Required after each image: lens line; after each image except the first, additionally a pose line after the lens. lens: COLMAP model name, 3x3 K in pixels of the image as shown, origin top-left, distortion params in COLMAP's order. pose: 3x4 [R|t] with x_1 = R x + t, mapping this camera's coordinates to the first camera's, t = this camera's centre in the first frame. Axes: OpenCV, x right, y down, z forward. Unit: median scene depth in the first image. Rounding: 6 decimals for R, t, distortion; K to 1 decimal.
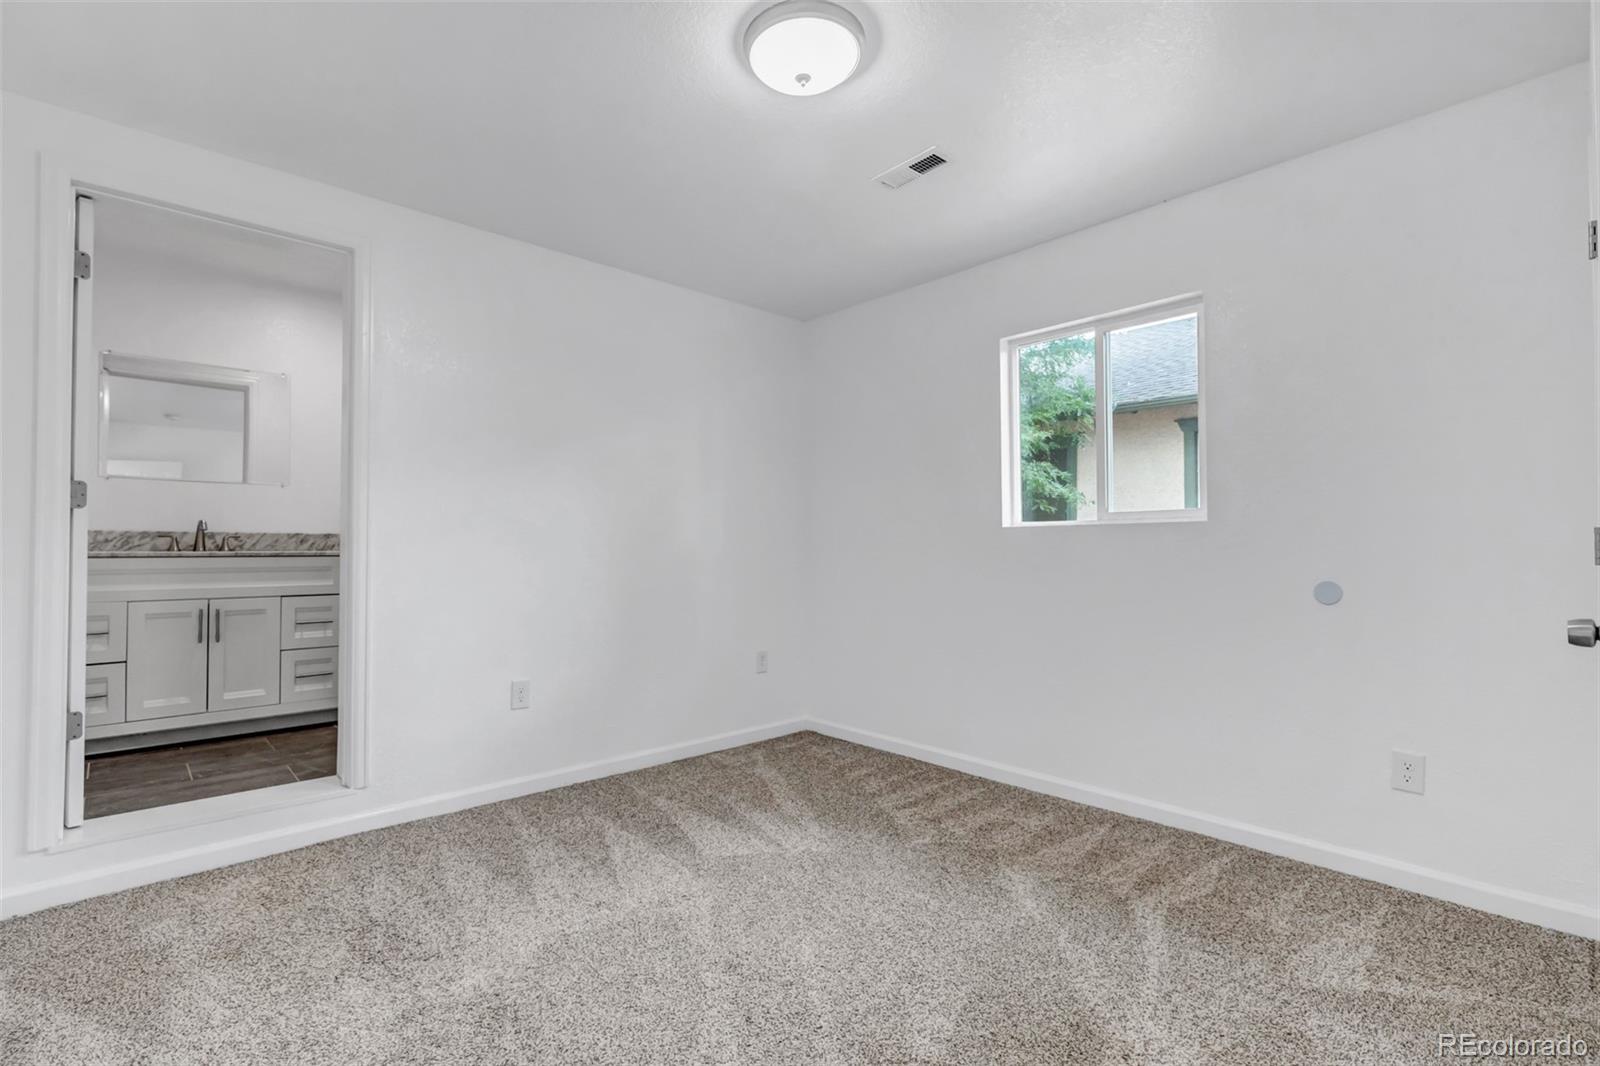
lens RADIAL K [[733.9, 0, 796.7], [0, 733.9, 529.7], [0, 0, 1]] dist [-0.001206, 0.000851]
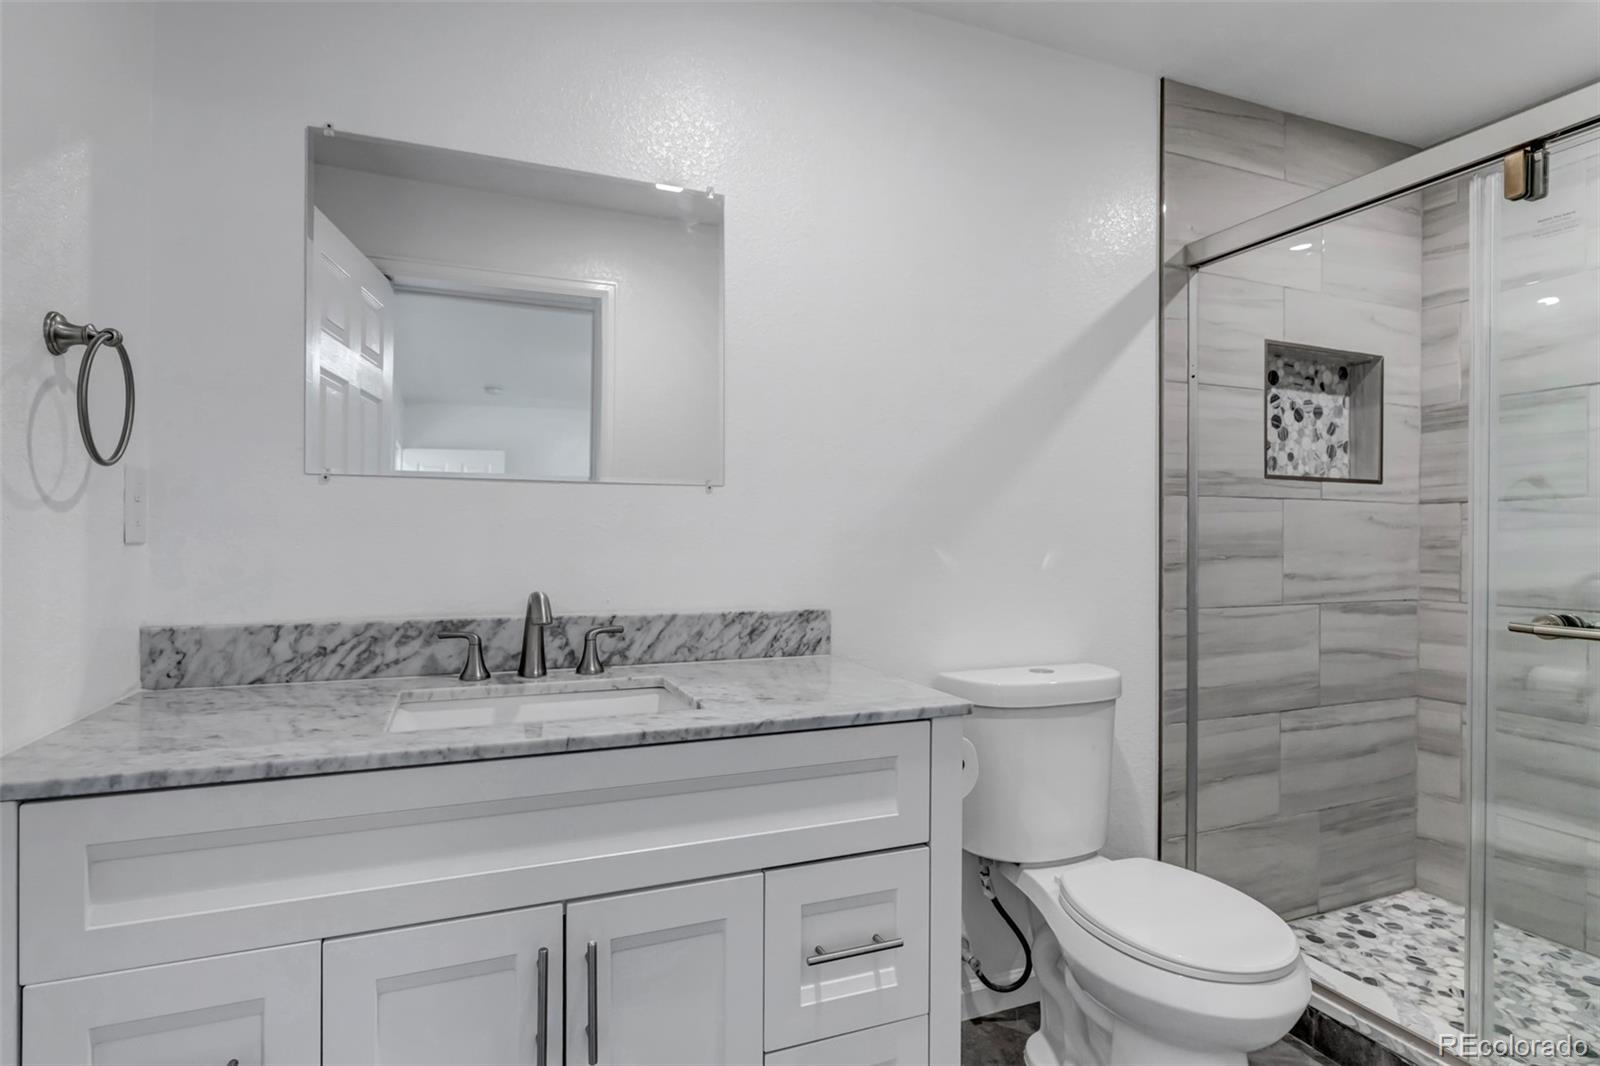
lens RADIAL K [[808.3, 0, 801.7], [0, 808.3, 536.7], [0, 0, 1]] dist [0.001822, 0.002965]
pose [[0.938081, 0.002995, -0.346402, -0.549707], [0.004397, 0.999779, 0.020551, -0.046154], [0.346387, -0.020802, 0.937861, 0.671005]]
